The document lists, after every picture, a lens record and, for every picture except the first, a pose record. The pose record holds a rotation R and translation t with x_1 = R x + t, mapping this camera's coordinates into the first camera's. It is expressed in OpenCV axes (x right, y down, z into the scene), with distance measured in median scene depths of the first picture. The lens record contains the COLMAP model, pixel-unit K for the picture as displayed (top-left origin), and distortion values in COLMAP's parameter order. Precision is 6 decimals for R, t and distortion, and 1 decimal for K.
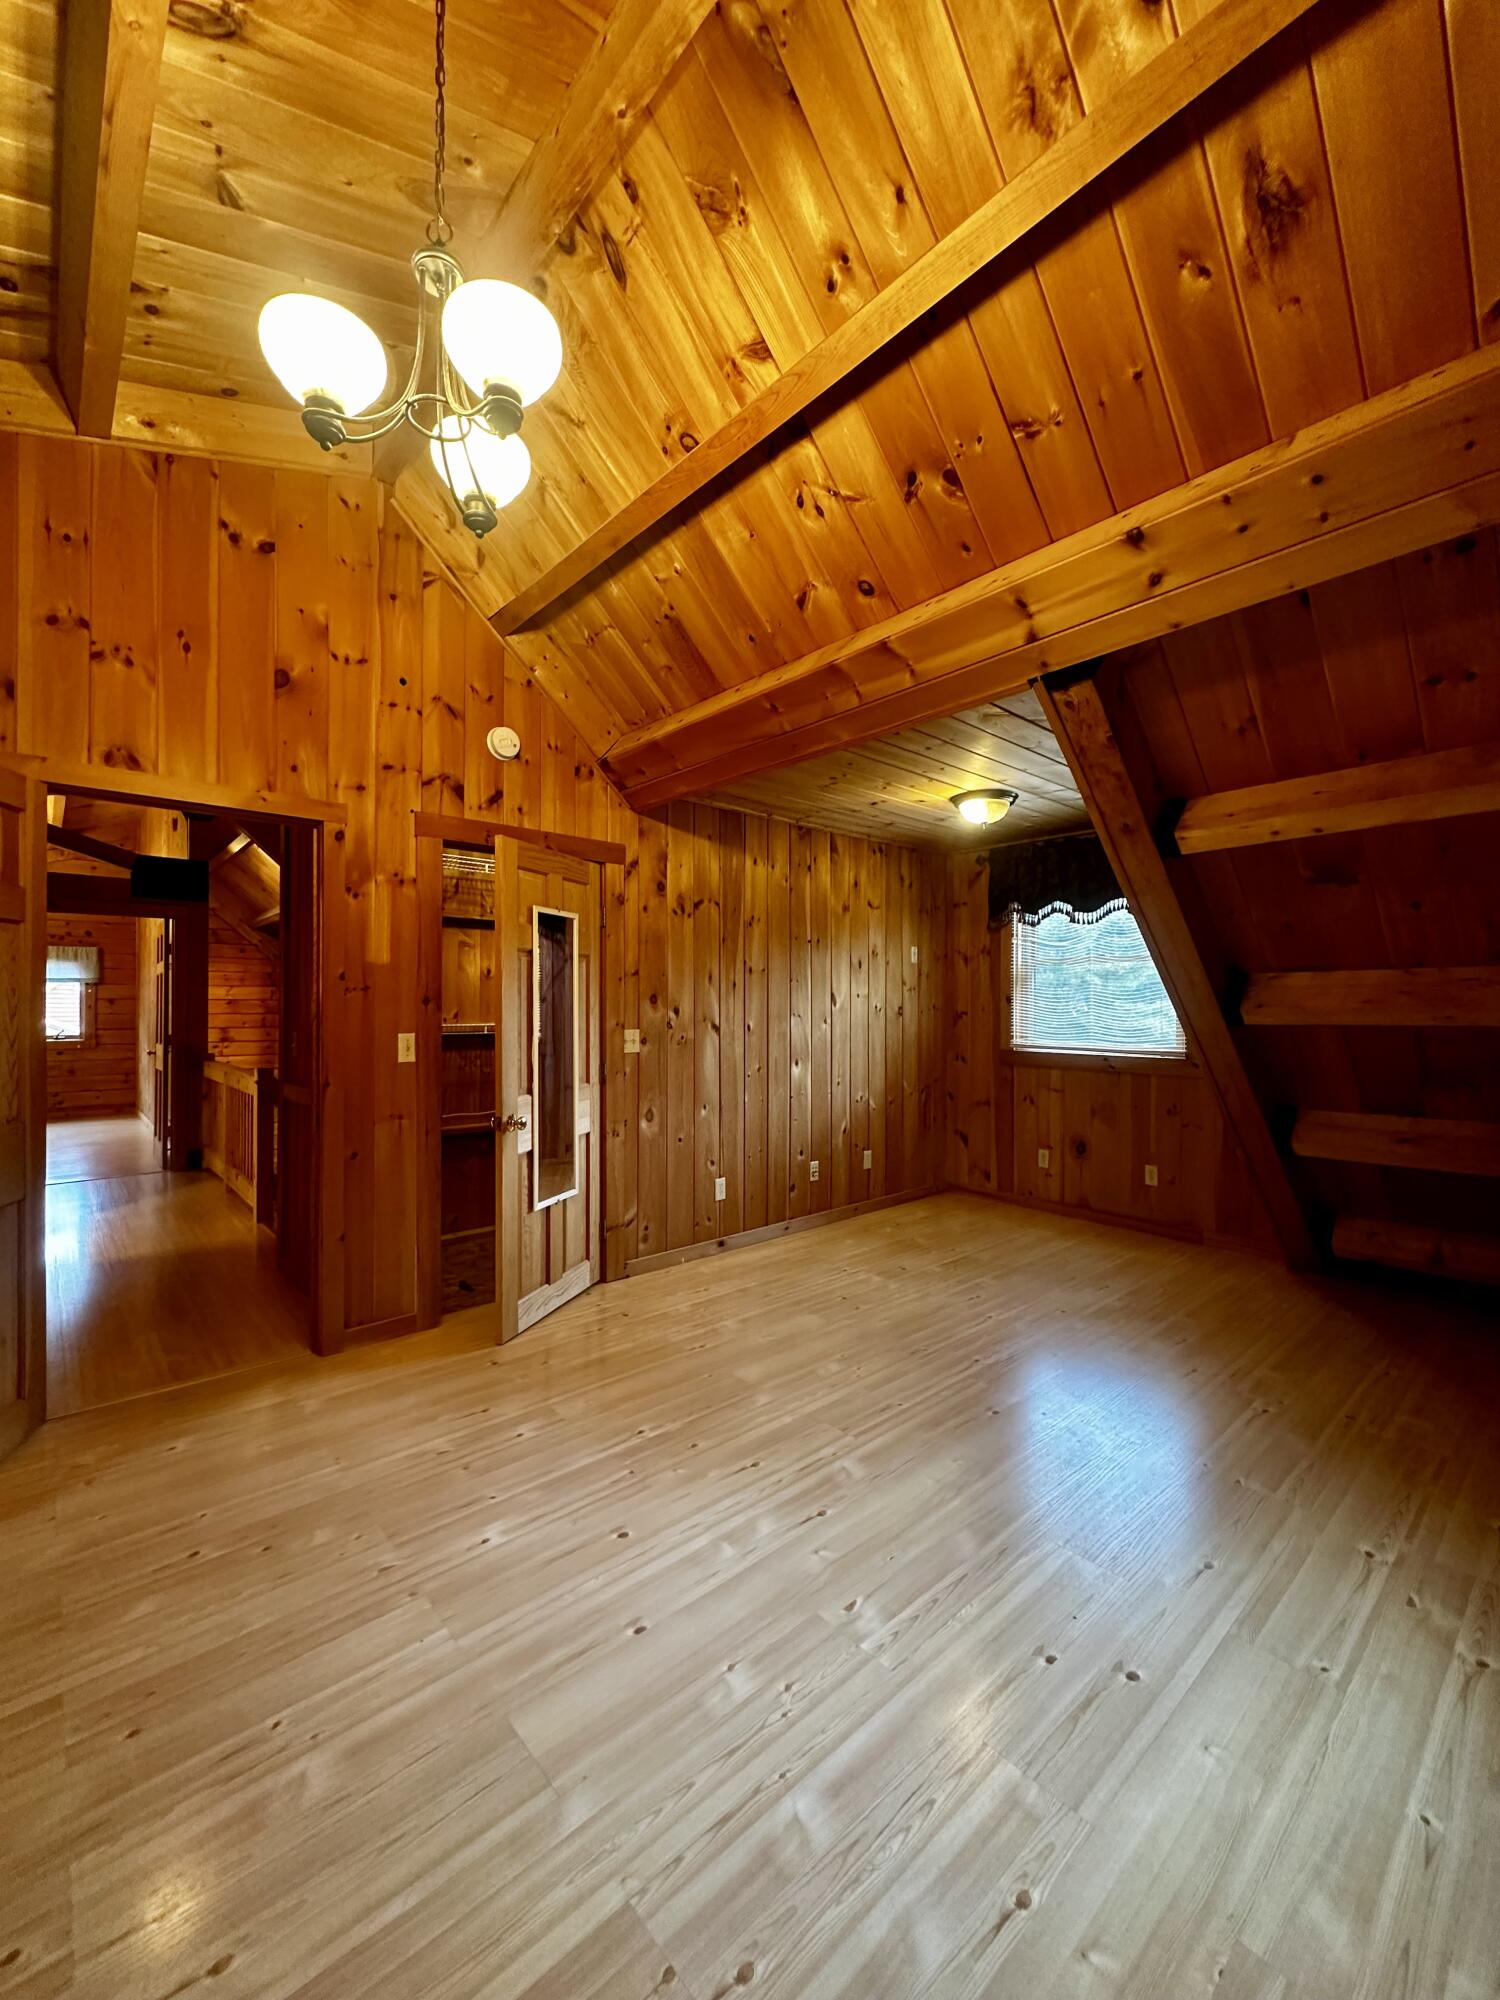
lens RADIAL K [[799.1, 0, 750.1], [0, 799.1, 996.0], [0, 0, 1]] dist [-0.000030, 0.000147]
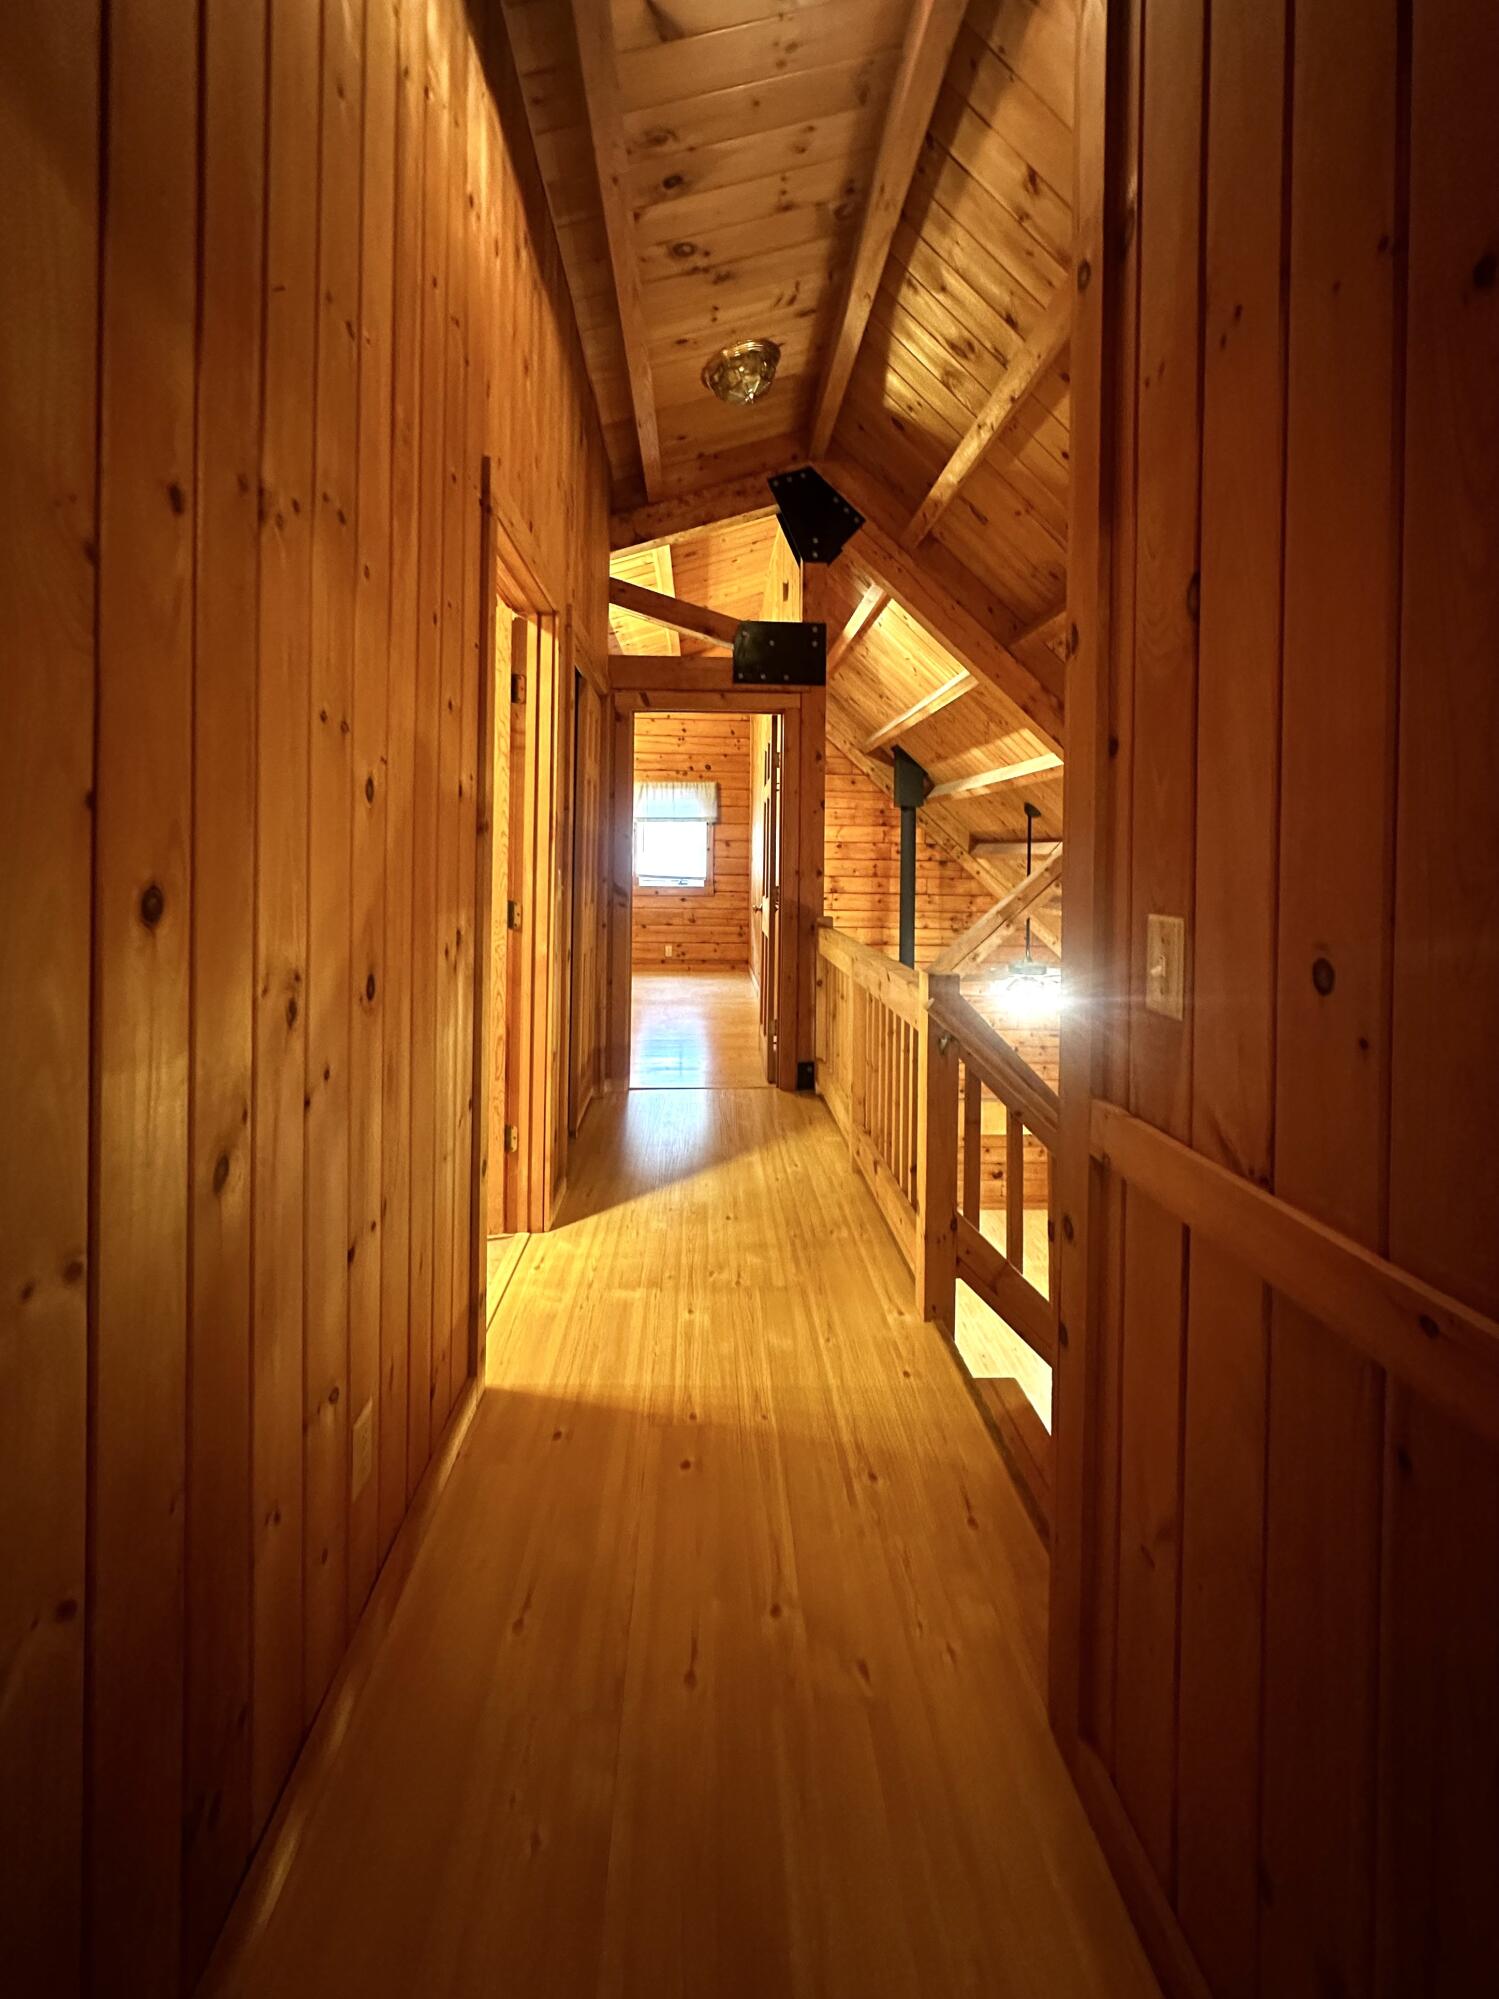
lens RADIAL K [[828.5, 0, 753.2], [0, 828.5, 859.5], [0, 0, 1]] dist [-0.000094, 0.000088]
pose [[0.786091, 0.013614, -0.617960, -0.214293], [-0.005272, 0.999869, 0.015321, 0.010832], [0.618088, -0.008786, 0.786060, 0.302691]]
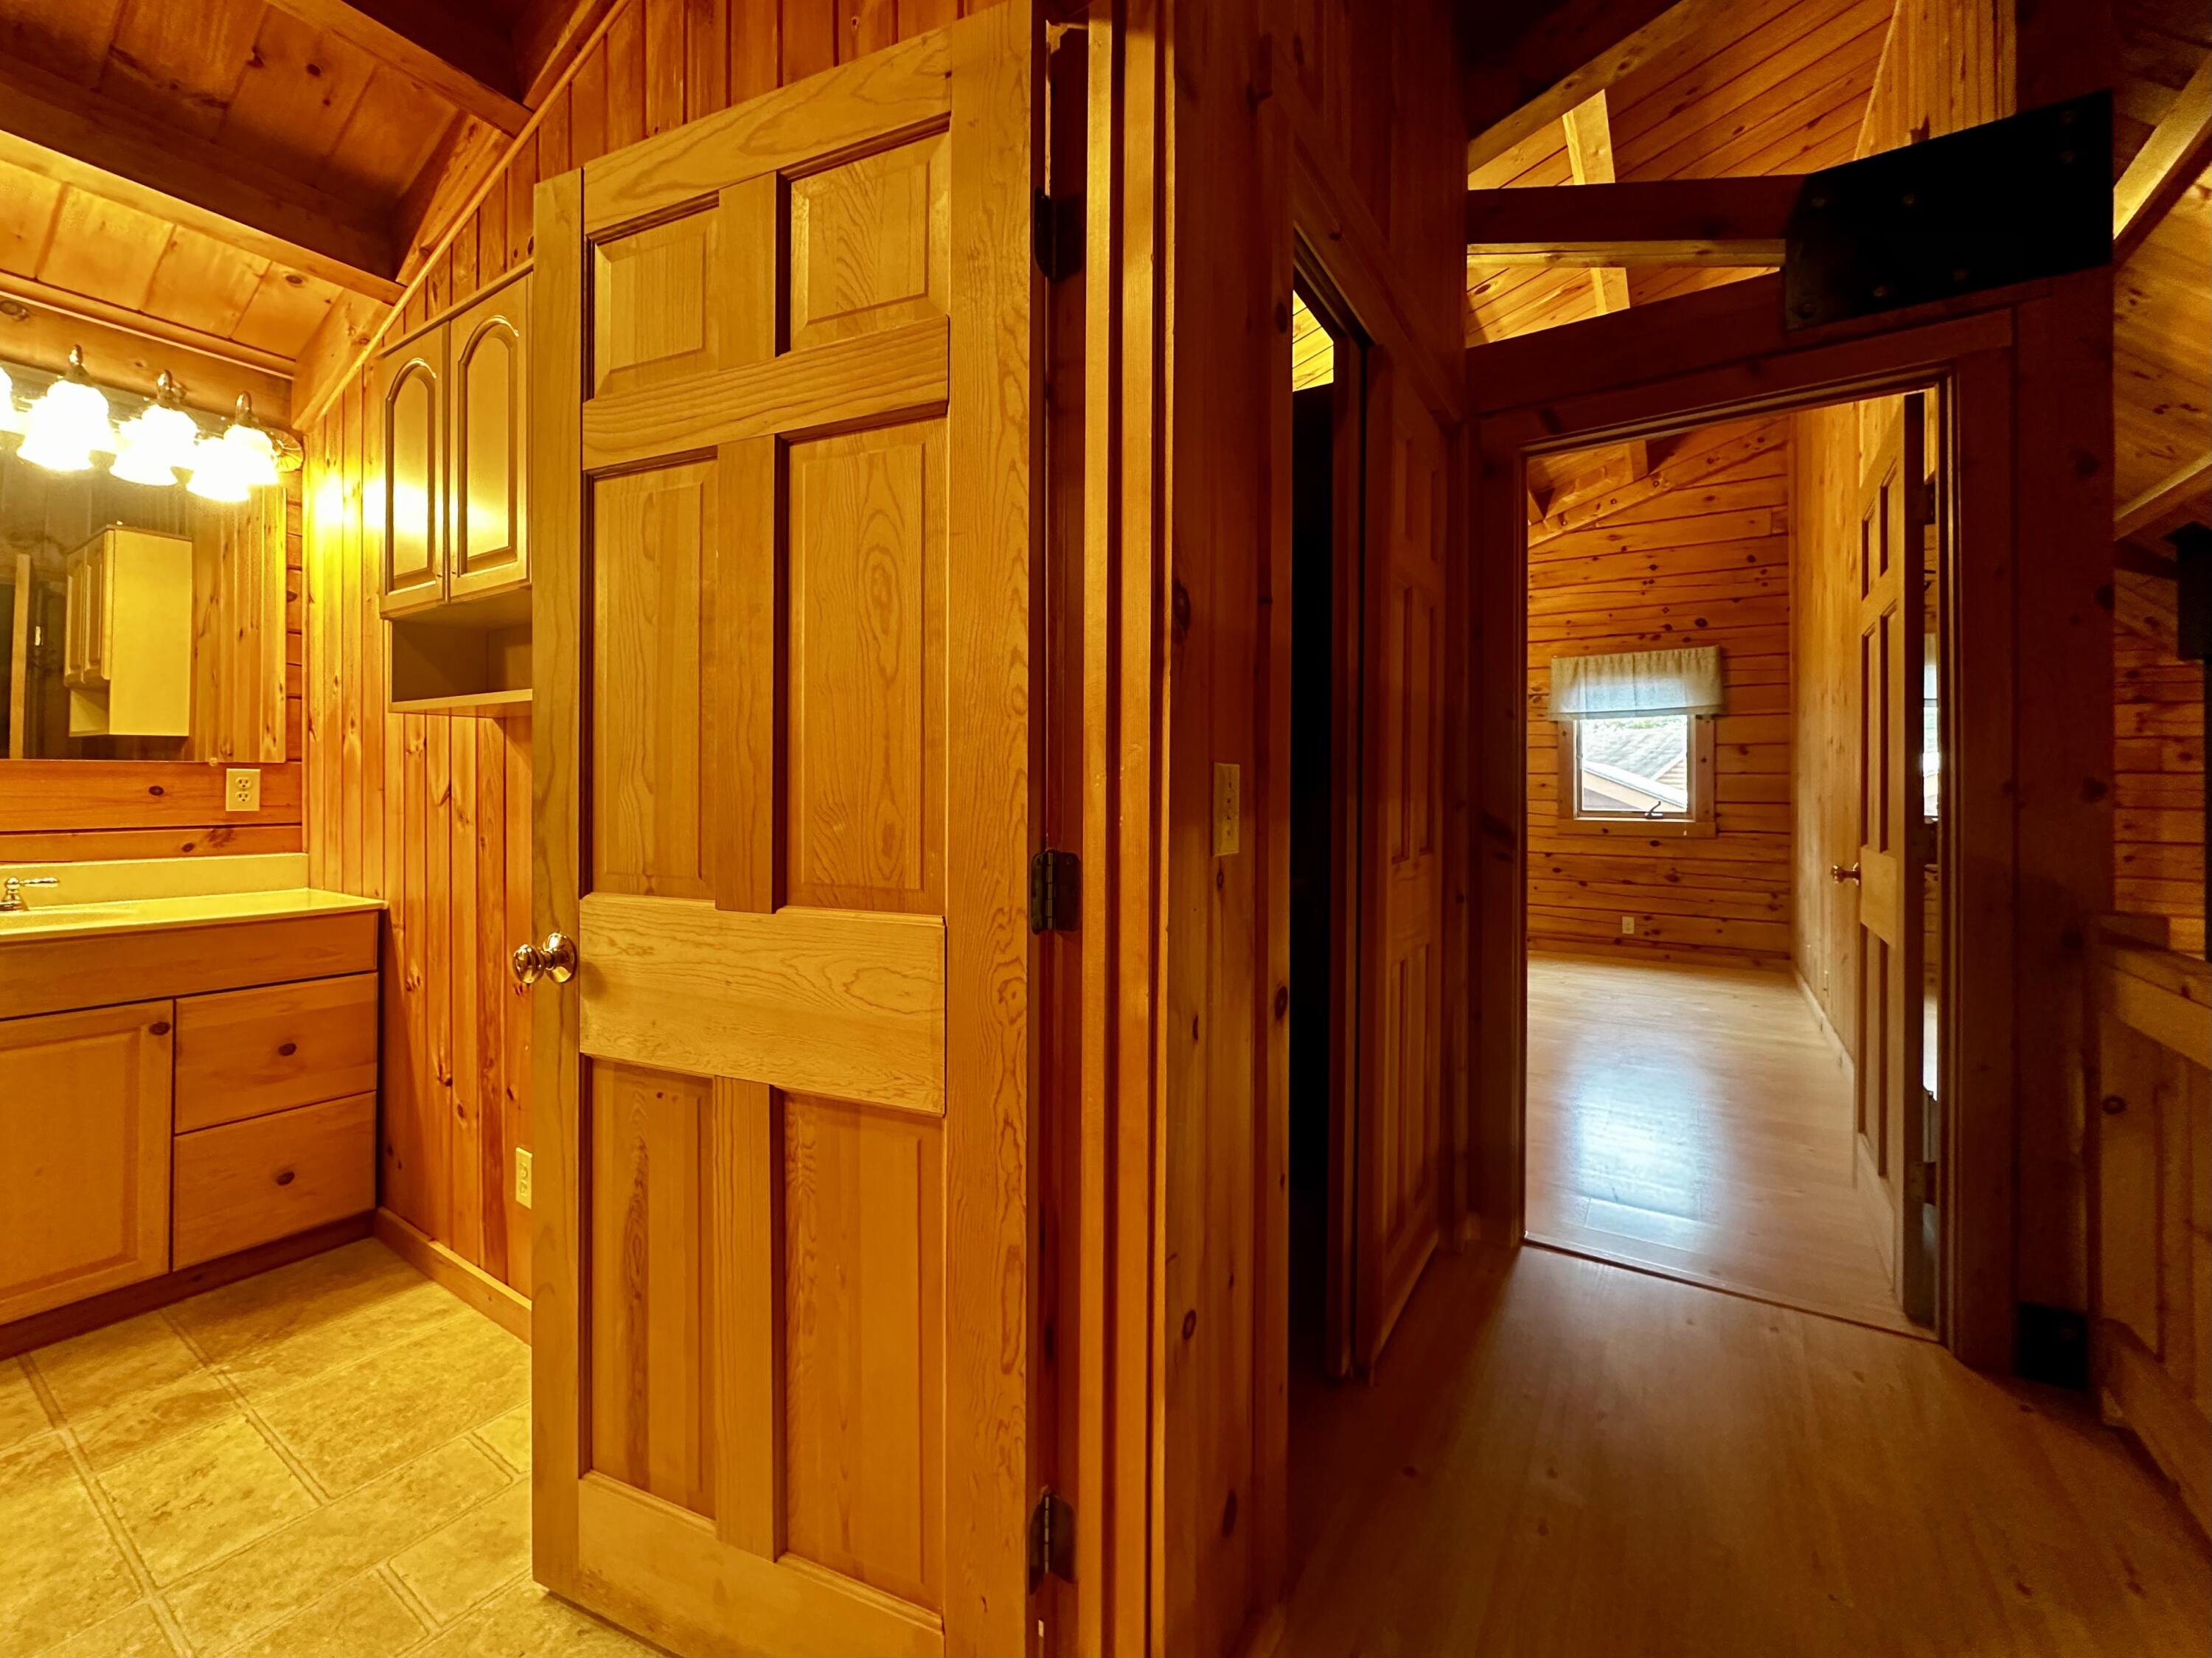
lens RADIAL K [[908.7, 0, 1081.2], [0, 908.7, 781.2], [0, 0, 1]] dist [-0.000801, -0.000029]
pose [[0.252781, 0.001989, -0.967522, -0.346438], [0.009962, 0.999940, 0.004658, 0.020881], [0.967472, -0.010816, 0.252746, 0.446672]]
